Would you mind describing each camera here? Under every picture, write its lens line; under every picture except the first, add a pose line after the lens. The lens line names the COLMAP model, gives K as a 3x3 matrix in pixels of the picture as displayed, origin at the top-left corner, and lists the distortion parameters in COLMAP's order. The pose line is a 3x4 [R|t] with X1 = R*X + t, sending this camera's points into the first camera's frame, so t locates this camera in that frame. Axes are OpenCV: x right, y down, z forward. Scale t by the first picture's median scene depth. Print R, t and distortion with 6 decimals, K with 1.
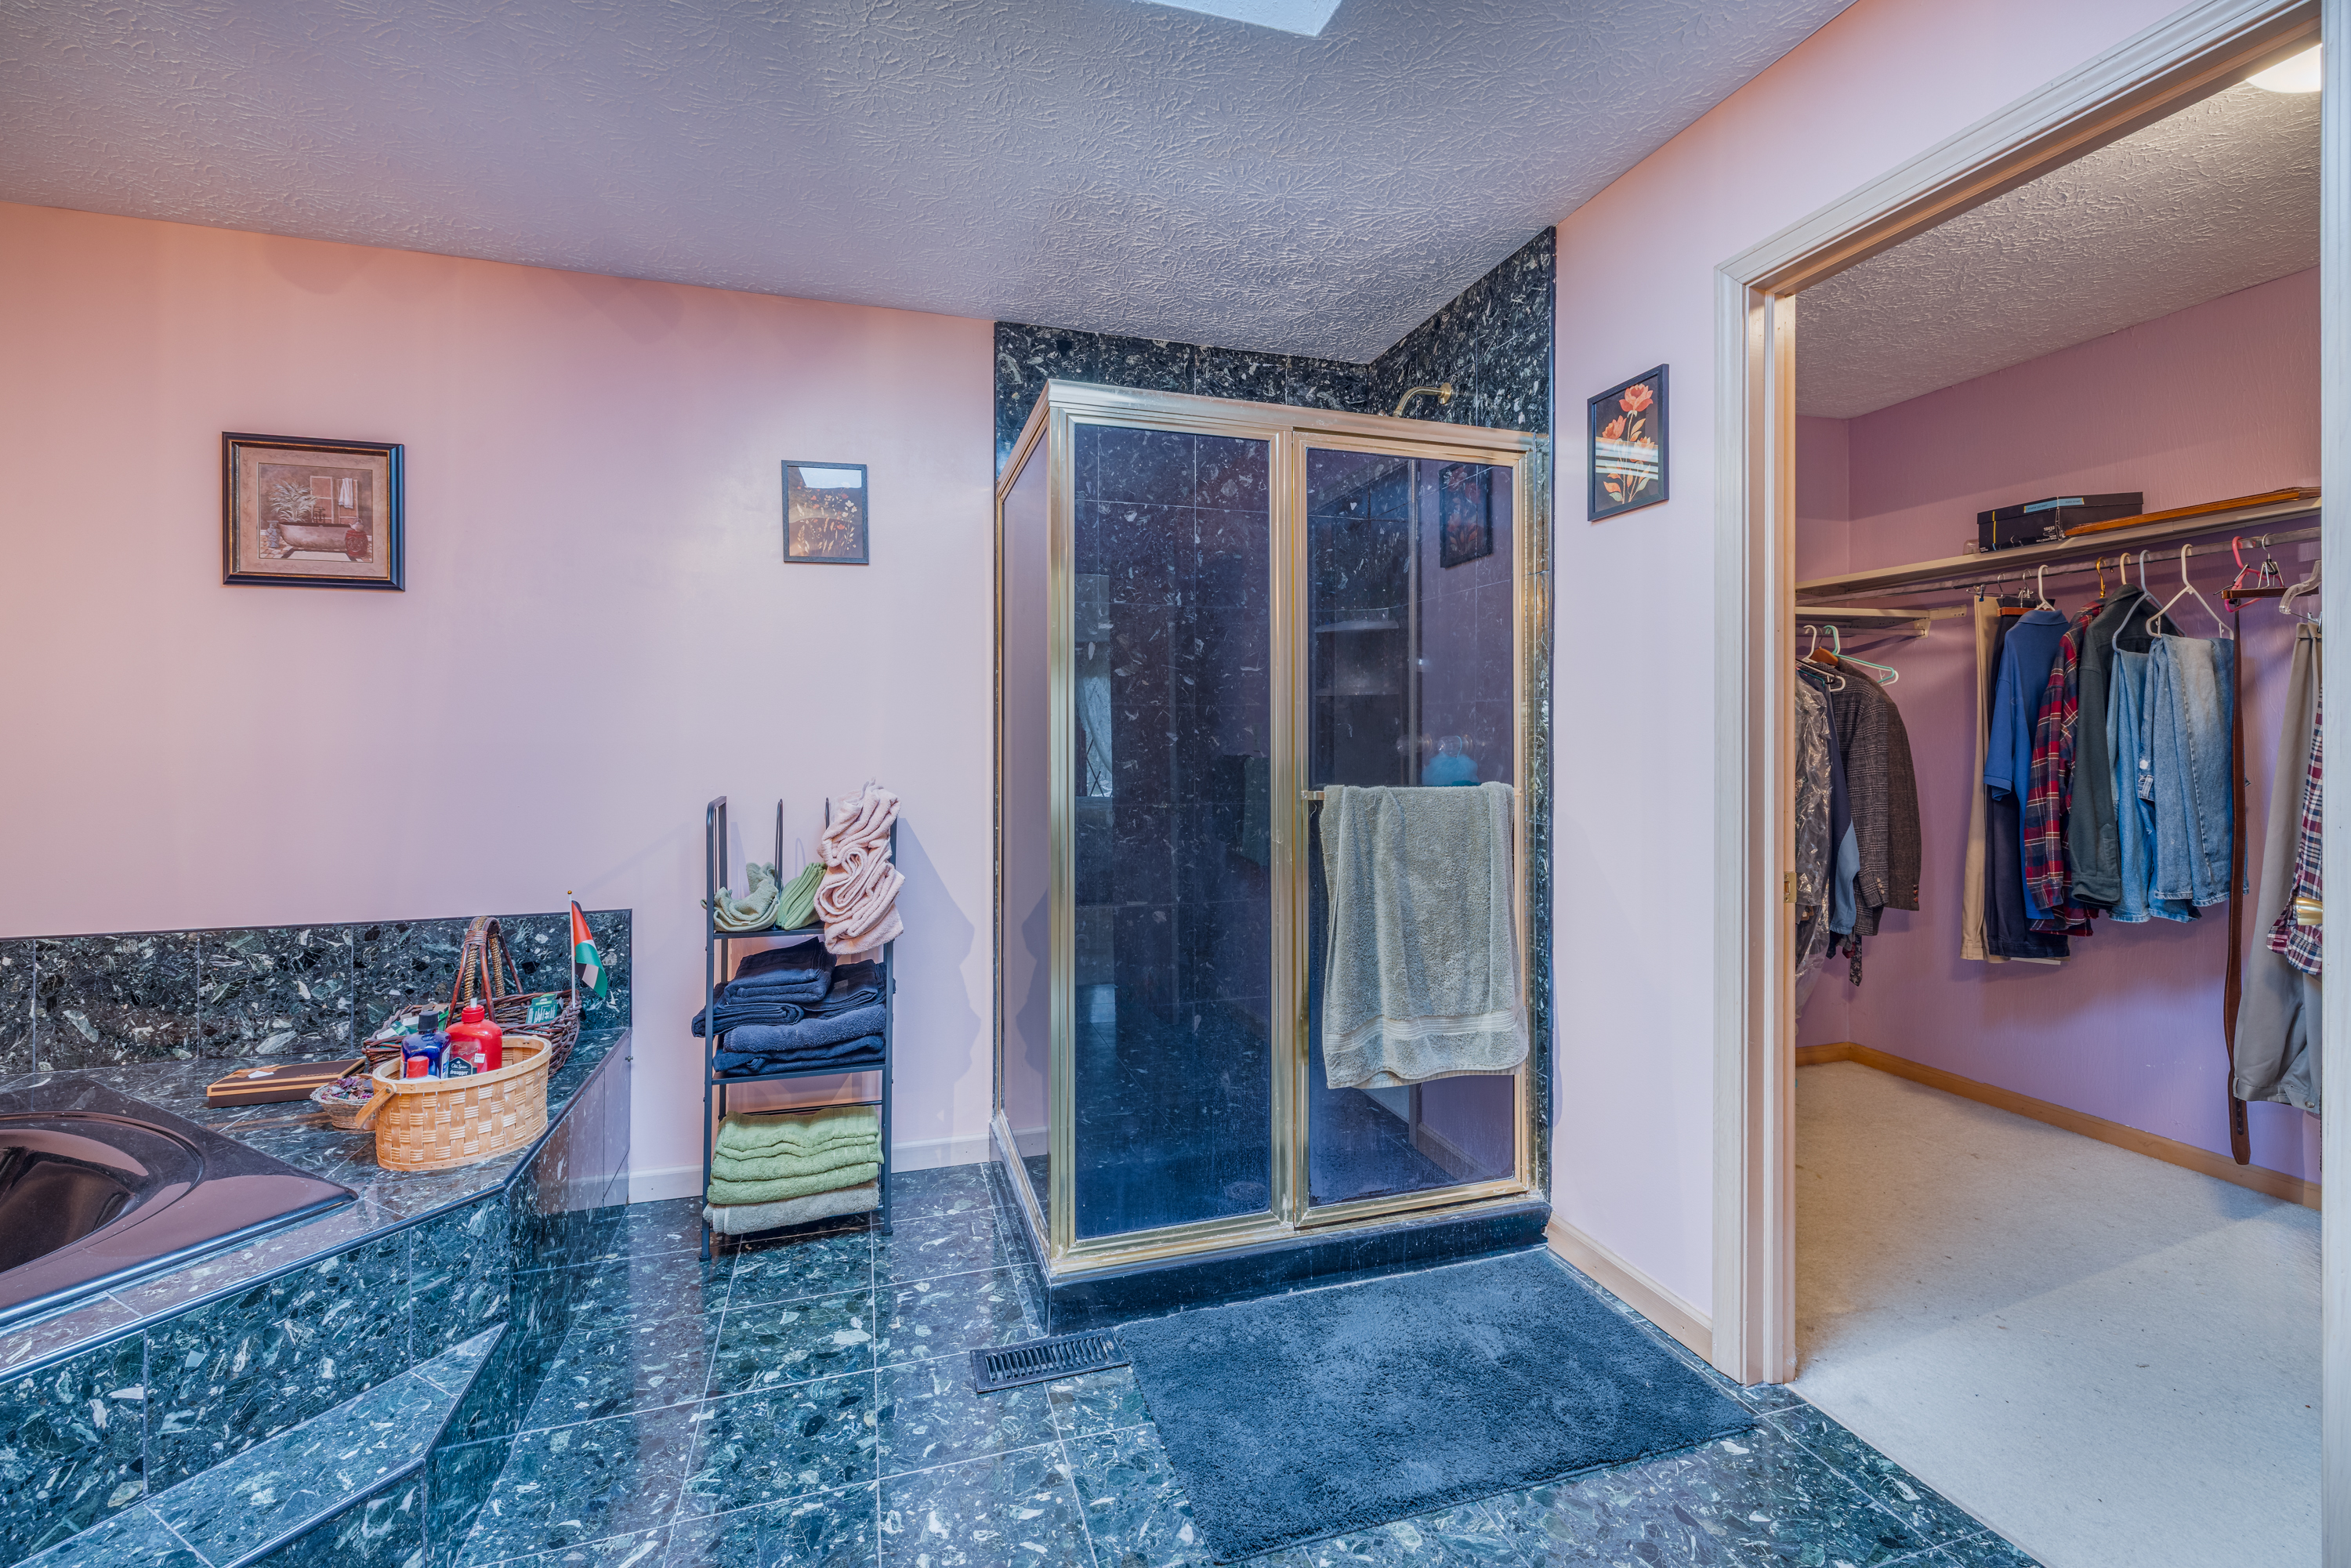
lens RADIAL K [[993.4, 0, 1167.1], [0, 993.4, 764.1], [0, 0, 1]] dist [0.000589, 0.000097]
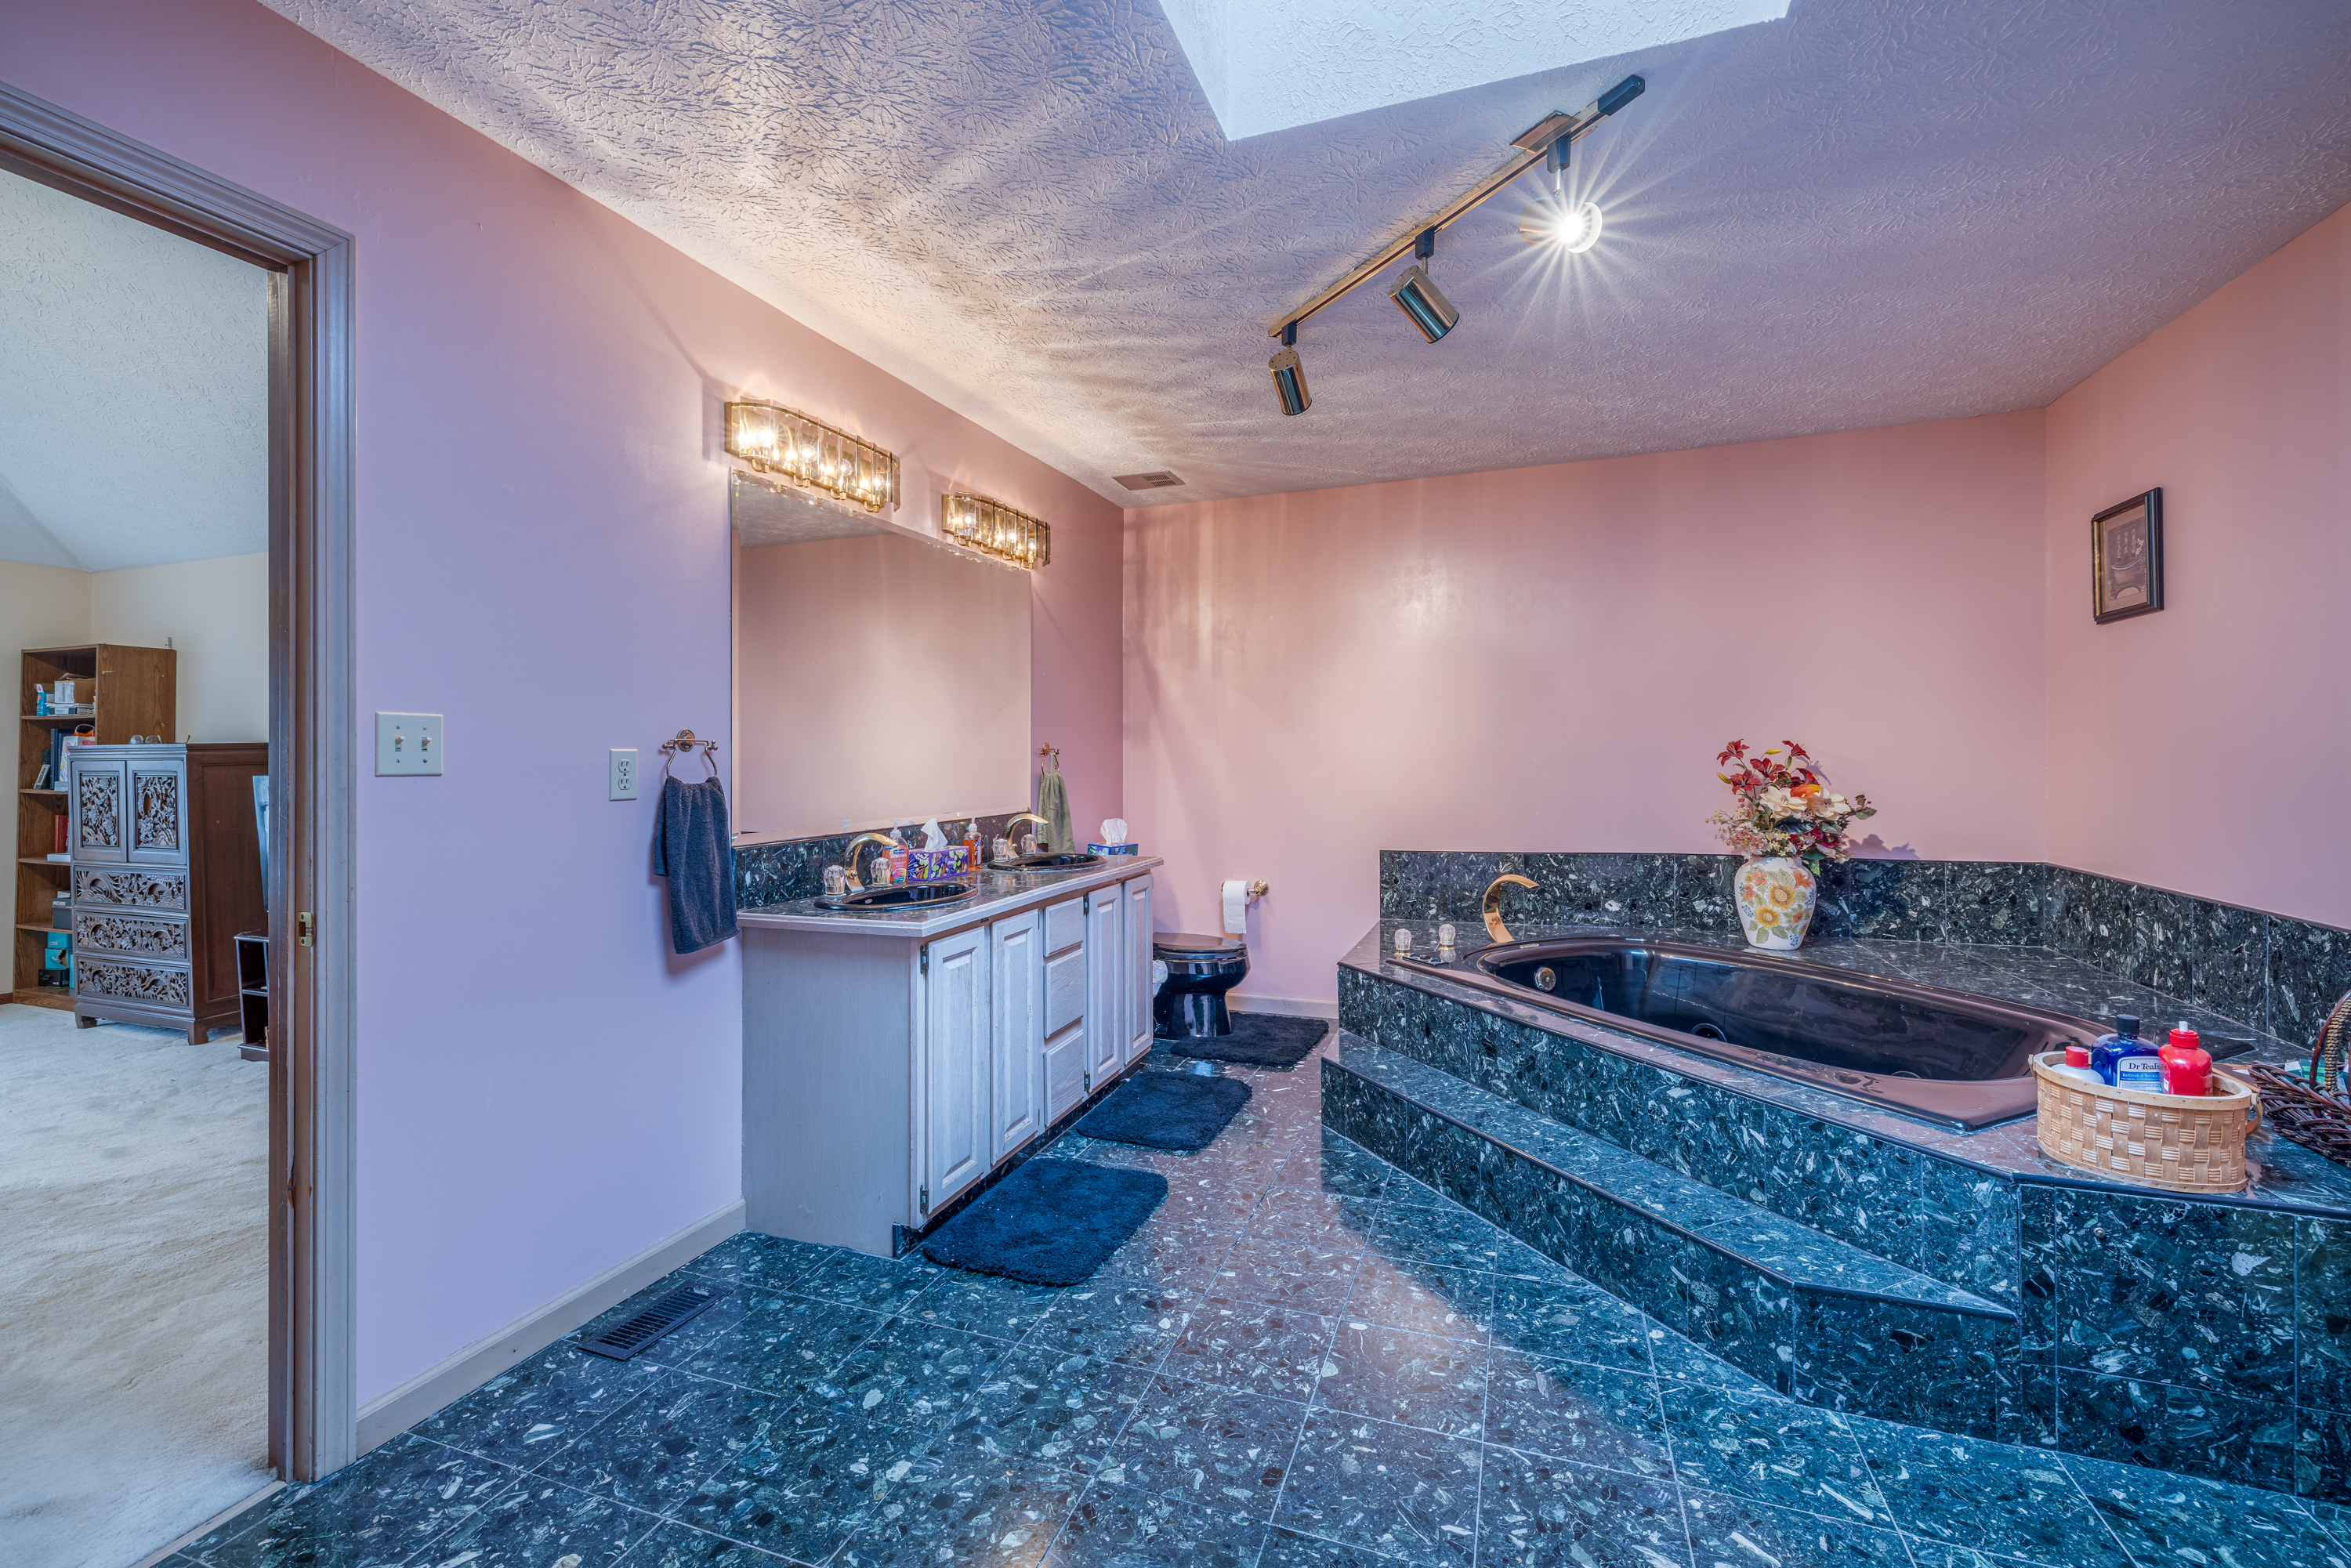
lens RADIAL K [[993.4, 0, 1167.1], [0, 993.4, 764.1], [0, 0, 1]] dist [0.000589, 0.000097]
pose [[-0.610740, 0.012151, -0.791738, 0.687986], [-0.003434, 0.999832, 0.017994, -0.011825], [0.791824, 0.013708, -0.610596, 0.975672]]
